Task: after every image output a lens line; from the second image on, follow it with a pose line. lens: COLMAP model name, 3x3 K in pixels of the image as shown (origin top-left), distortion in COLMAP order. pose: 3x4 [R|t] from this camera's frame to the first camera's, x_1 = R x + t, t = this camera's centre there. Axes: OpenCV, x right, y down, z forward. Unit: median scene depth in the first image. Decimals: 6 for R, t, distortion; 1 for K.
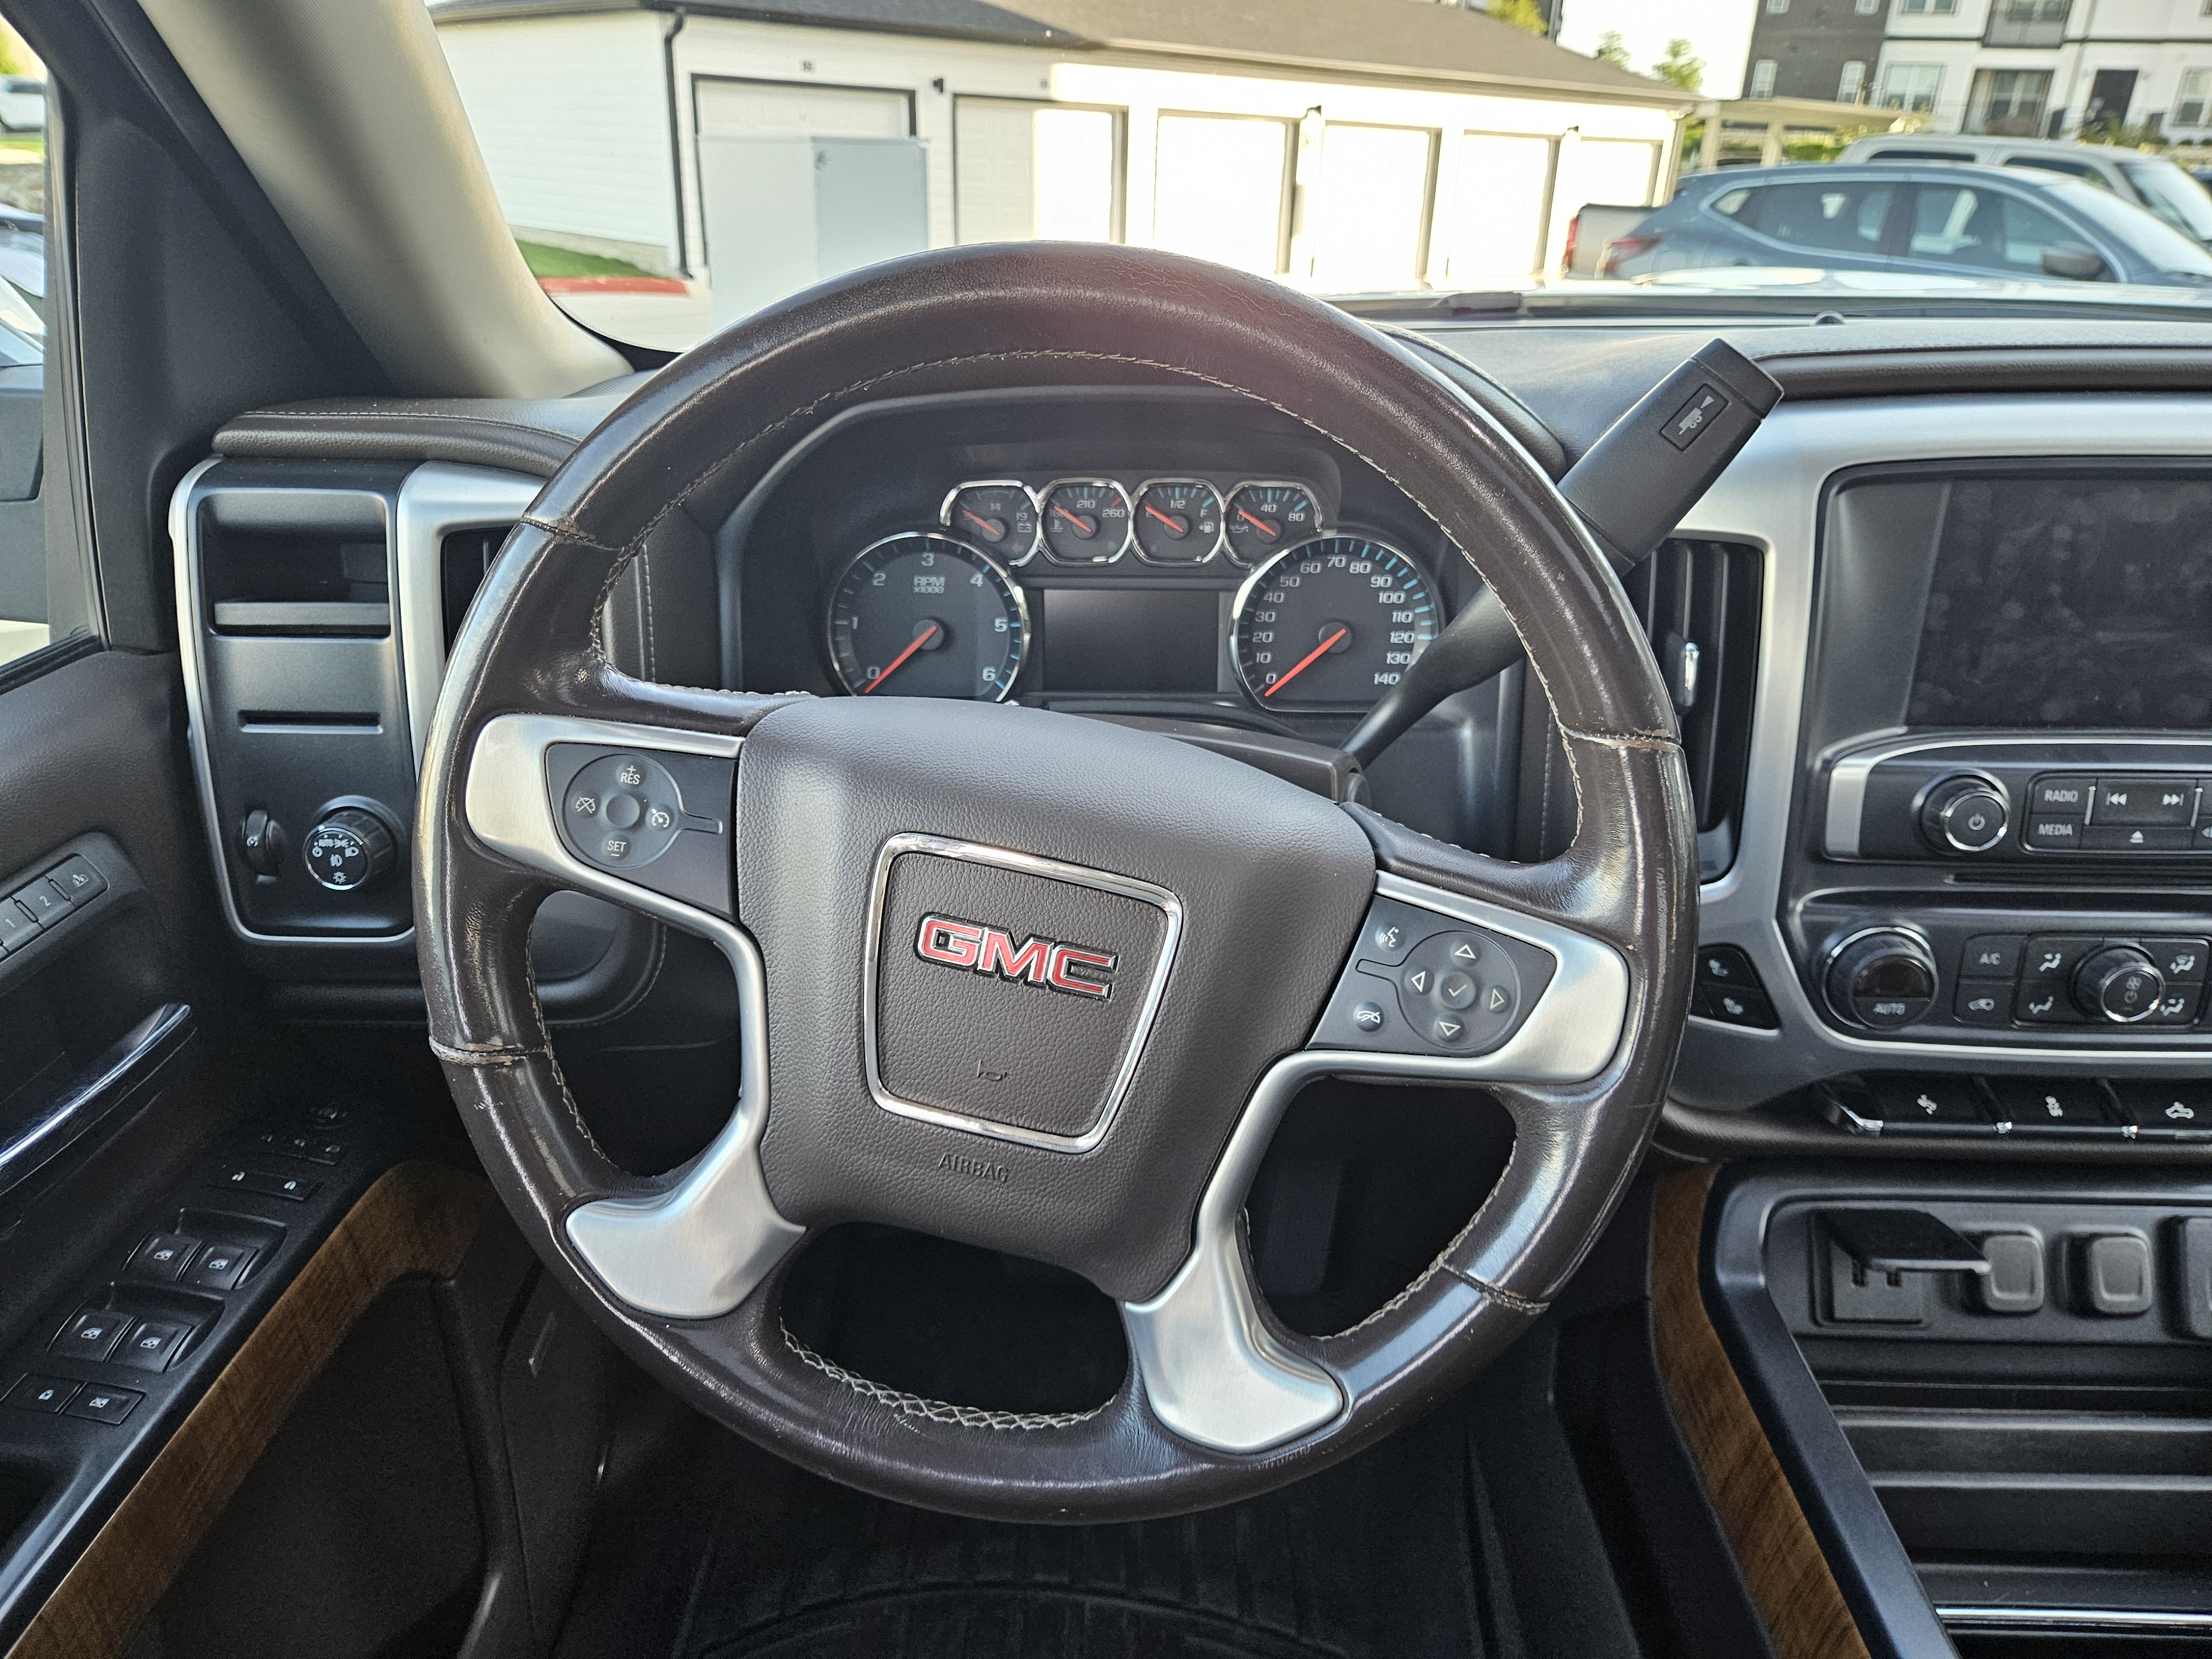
lens RADIAL K [[1461.0, 0, 1106.0], [0, 1461.0, 829.5], [0, 0, 1]] dist [0.038249, -0.036928]
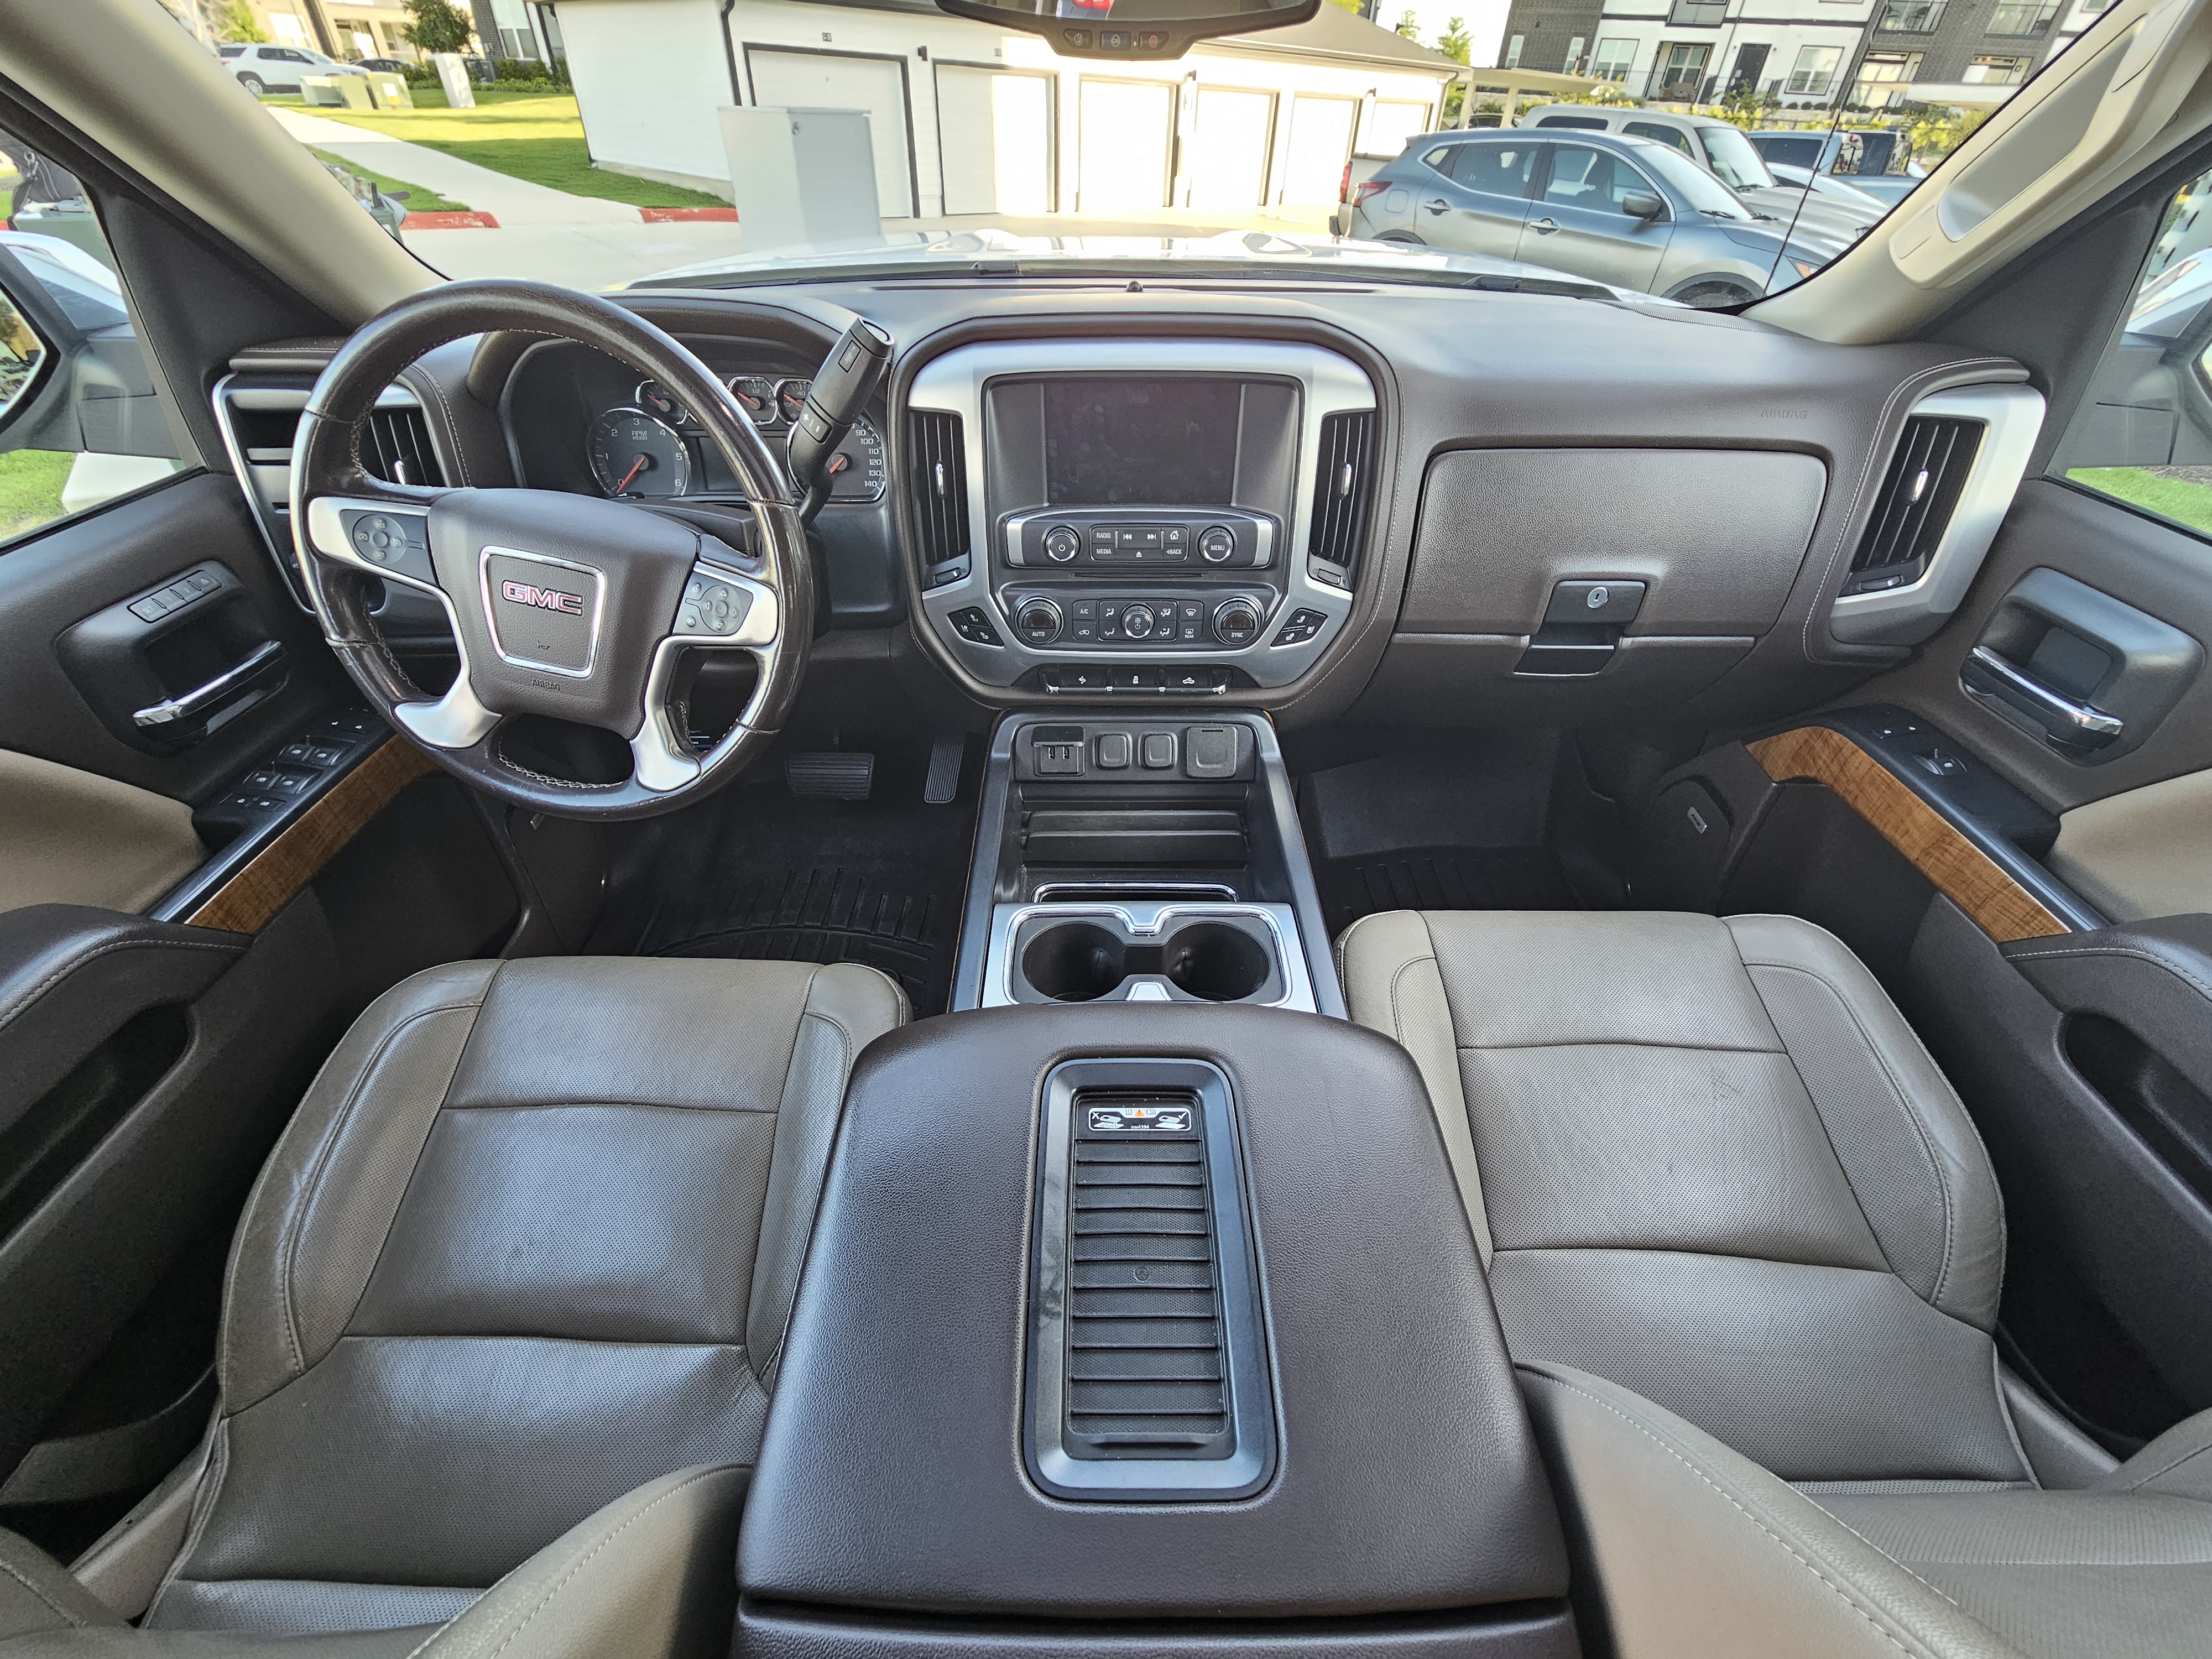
lens RADIAL K [[877.3, 0, 1106.0], [0, 877.3, 829.5], [0, 0, 1]] dist [-0.002117, -0.000136]
pose [[0.999339, -0.018768, 0.031144, 0.589384], [0.010112, 0.966156, 0.257760, 0.064721], [-0.034928, -0.257274, 0.965707, -0.406636]]
